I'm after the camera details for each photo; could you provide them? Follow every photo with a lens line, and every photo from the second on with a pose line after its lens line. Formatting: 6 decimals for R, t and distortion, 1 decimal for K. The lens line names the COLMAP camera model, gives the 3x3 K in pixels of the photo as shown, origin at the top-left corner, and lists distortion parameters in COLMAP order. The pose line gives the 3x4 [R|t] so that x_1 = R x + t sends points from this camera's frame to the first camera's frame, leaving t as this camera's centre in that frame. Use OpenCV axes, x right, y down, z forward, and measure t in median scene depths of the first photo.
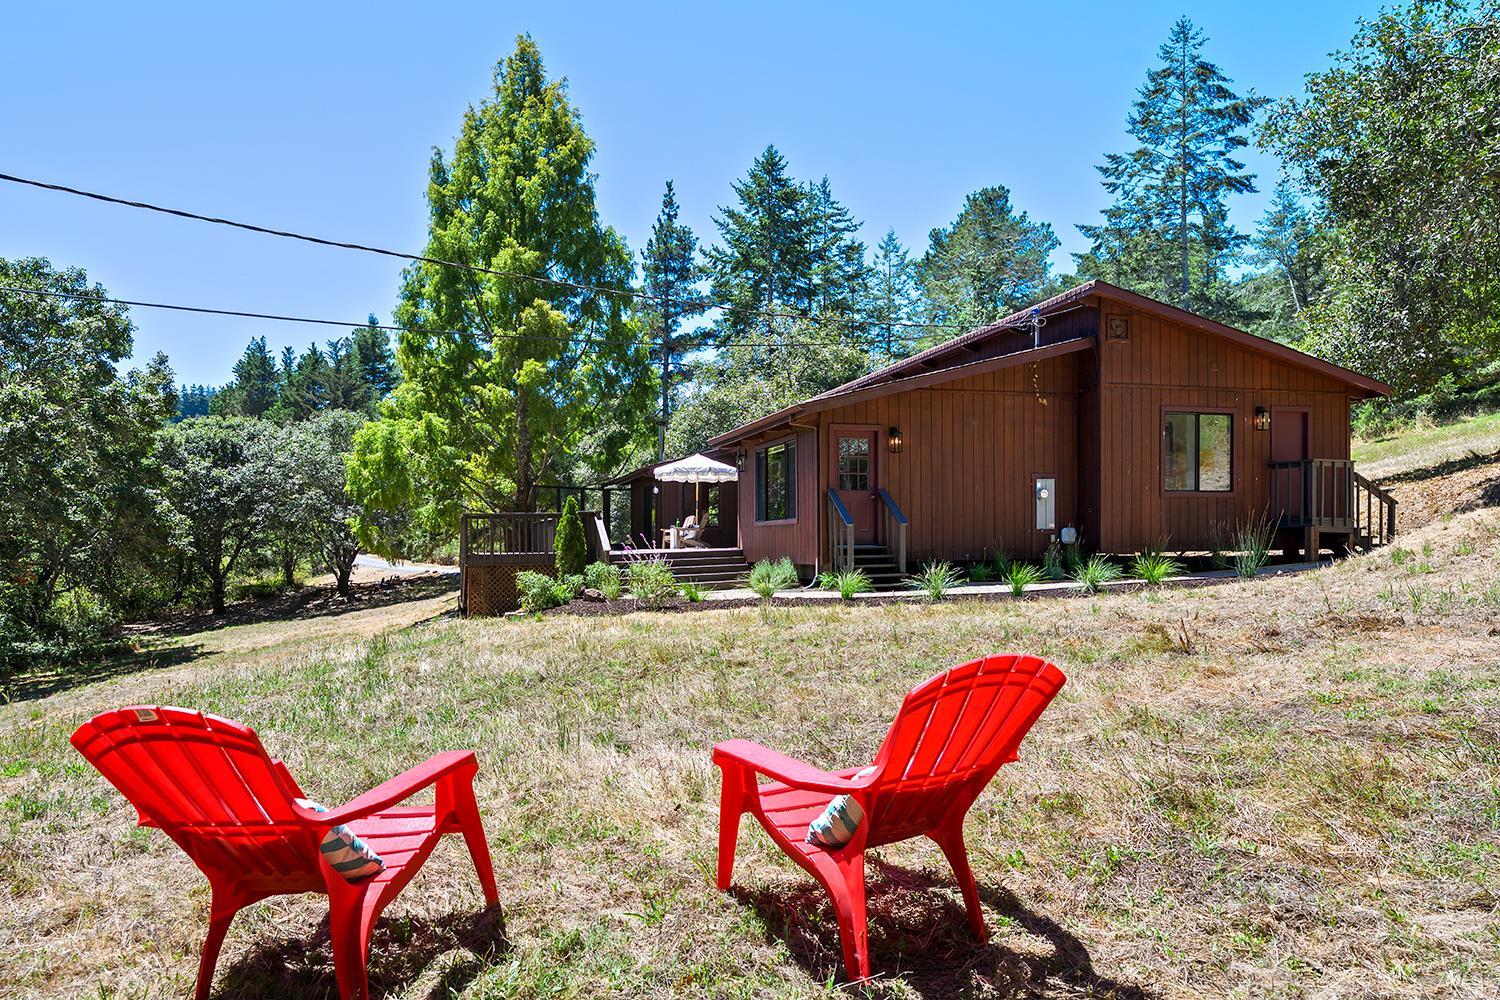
lens RADIAL K [[887.6, 0, 750.0], [0, 887.6, 500.0], [0, 0, 1]] dist [-0.002300, -0.000451]
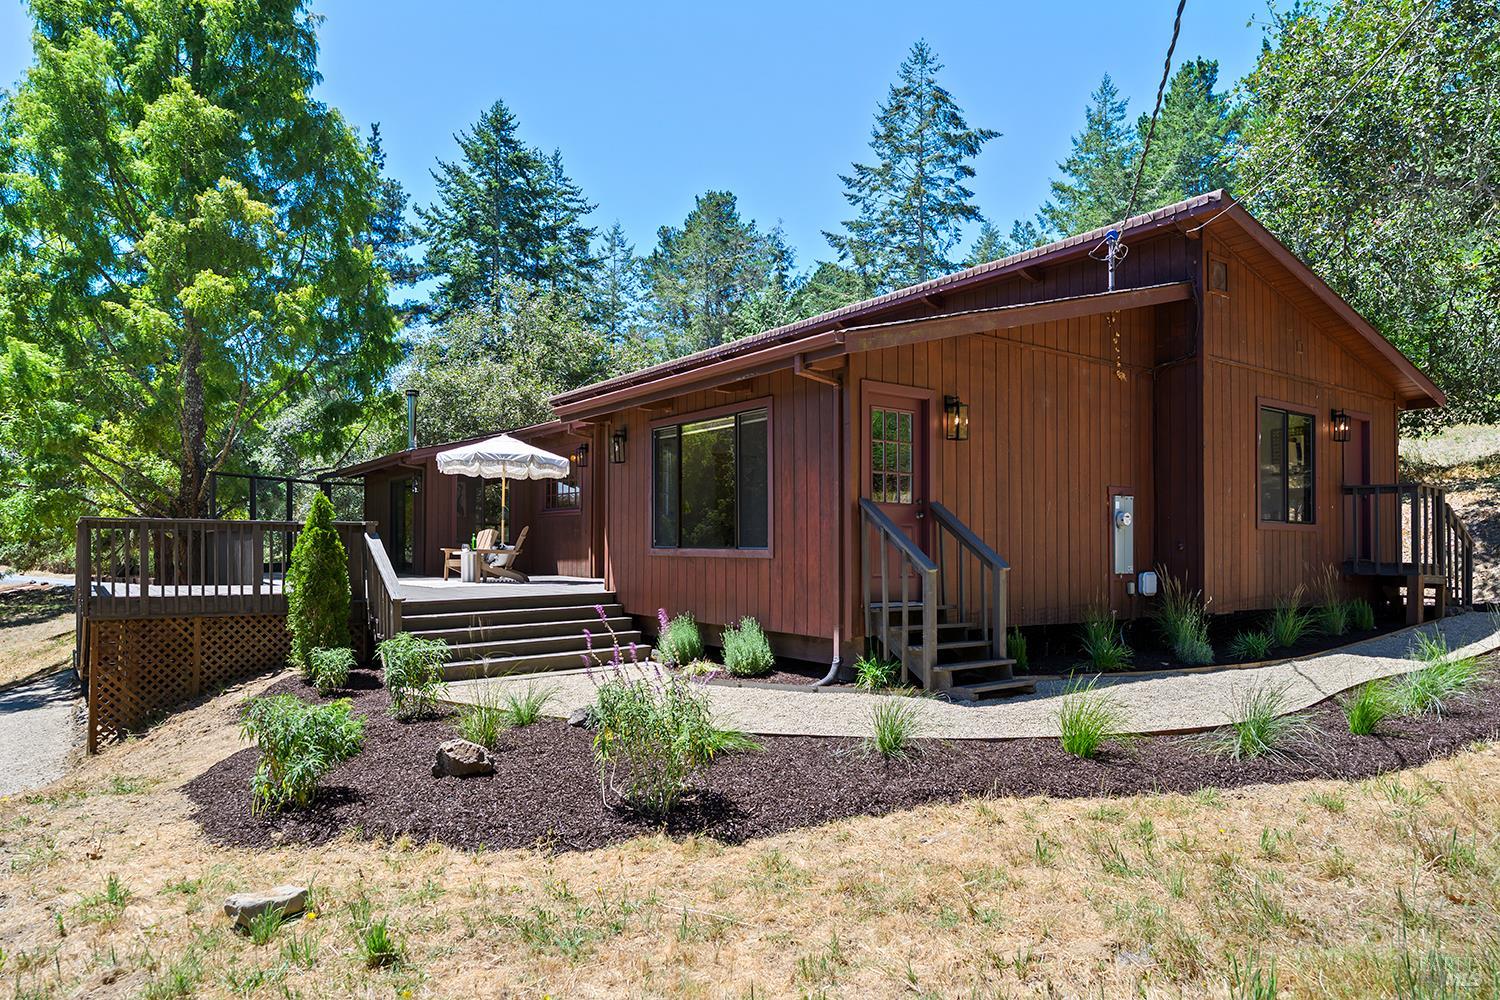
lens RADIAL K [[952.8, 0, 747.1], [0, 952.8, 534.8], [0, 0, 1]] dist [0.011583, -0.013278]
pose [[0.957415, 0.027577, 0.287394, -0.064153], [-0.035918, 0.999072, 0.023789, -0.001080], [-0.286471, -0.033098, 0.957517, 0.204787]]
